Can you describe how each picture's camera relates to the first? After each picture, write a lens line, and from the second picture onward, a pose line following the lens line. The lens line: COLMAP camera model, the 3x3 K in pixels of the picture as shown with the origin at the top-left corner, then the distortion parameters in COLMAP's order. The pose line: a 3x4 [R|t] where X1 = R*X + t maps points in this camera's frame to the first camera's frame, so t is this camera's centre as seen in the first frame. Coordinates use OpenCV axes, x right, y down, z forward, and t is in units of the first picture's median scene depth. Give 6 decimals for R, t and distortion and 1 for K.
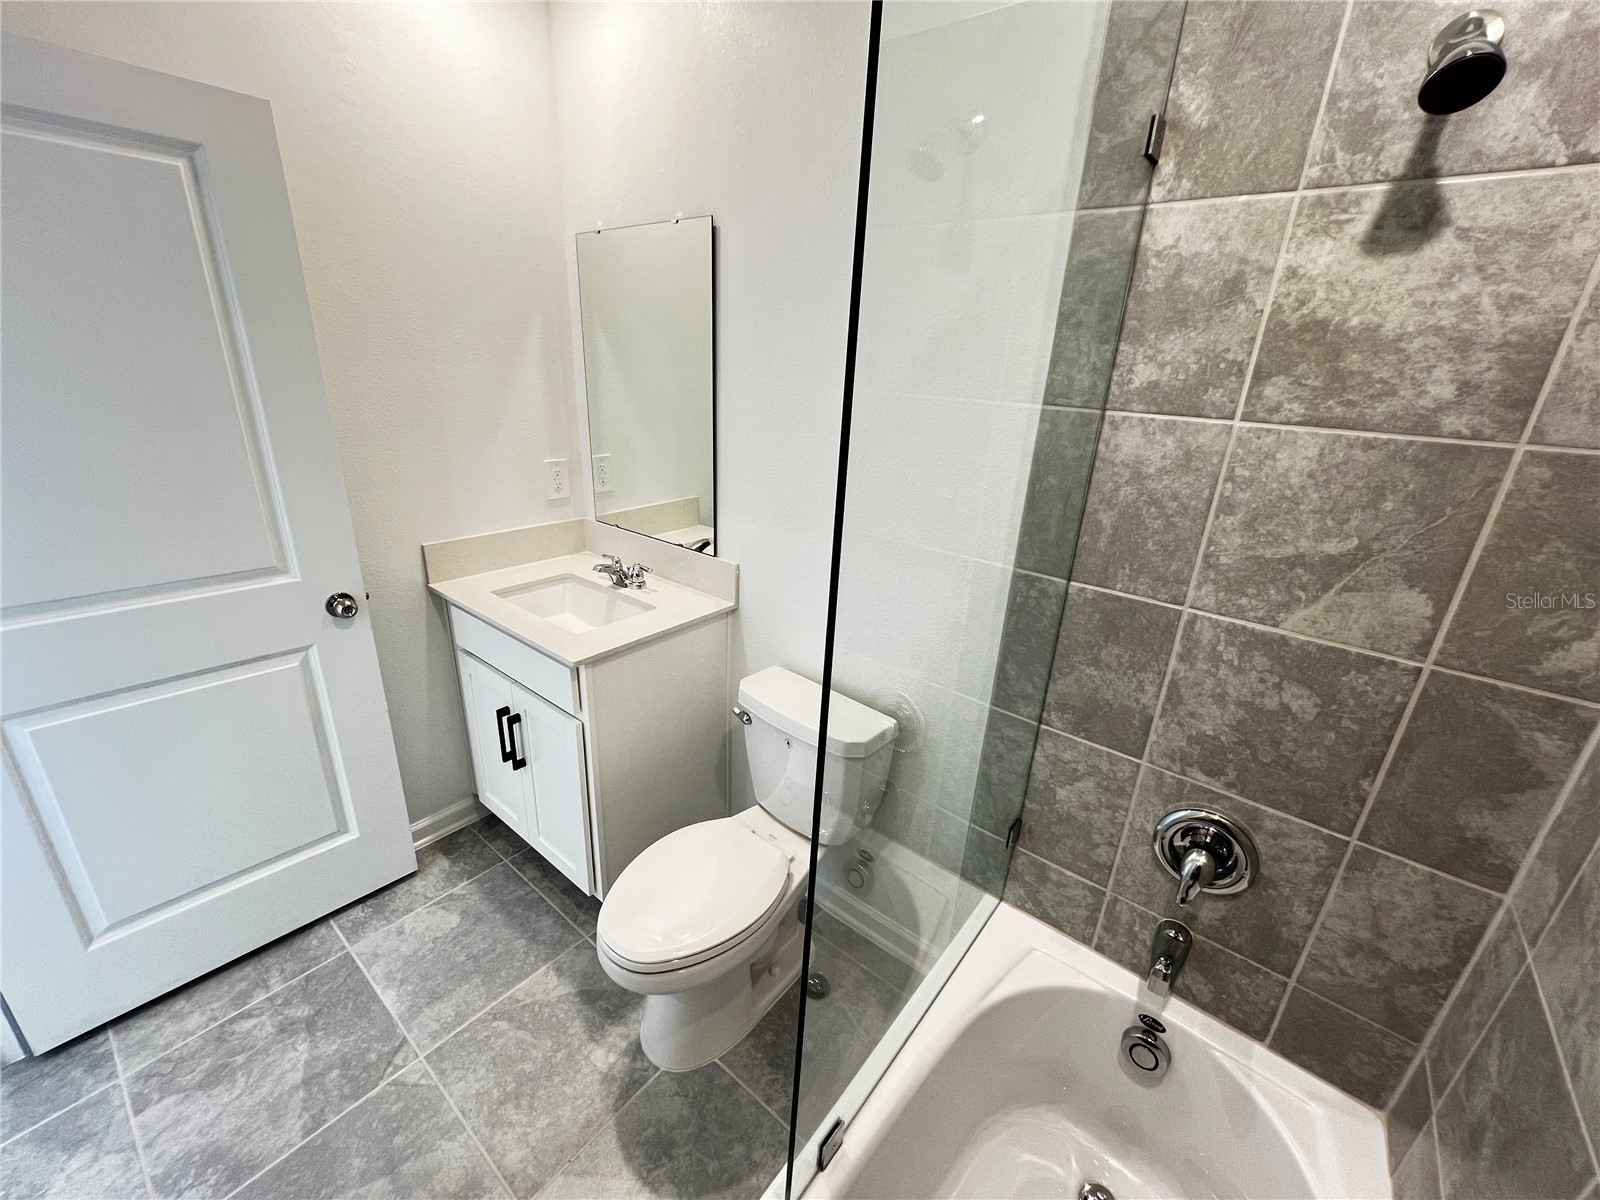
lens RADIAL K [[645.4, 0, 800.4], [0, 645.4, 602.2], [0, 0, 1]] dist [-0.006468, 0.001930]
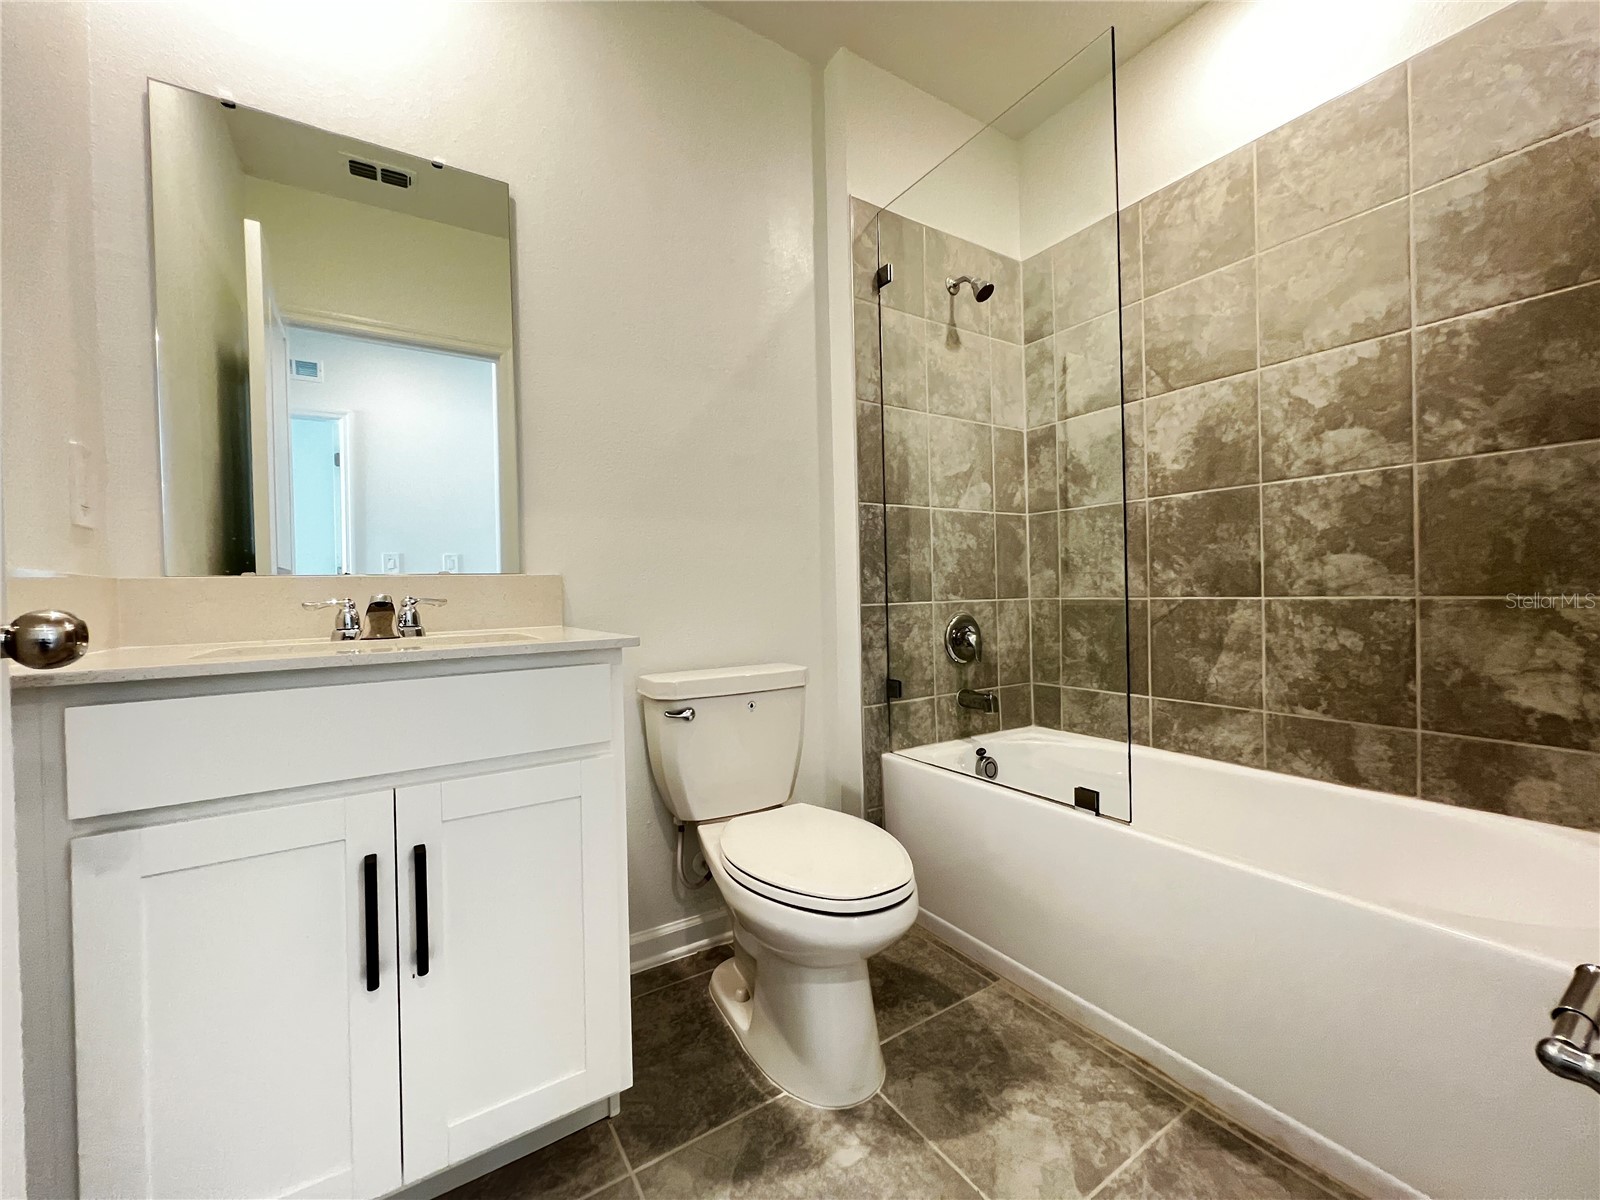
lens RADIAL K [[643.9, 0, 800.3], [0, 643.9, 593.5], [0, 0, 1]] dist [-0.000866, -0.000363]
pose [[0.308471, -0.064030, 0.949076, -1.301718], [0.368326, 0.927941, -0.057110, 0.204847], [-0.877030, 0.367186, 0.309827, 0.807240]]
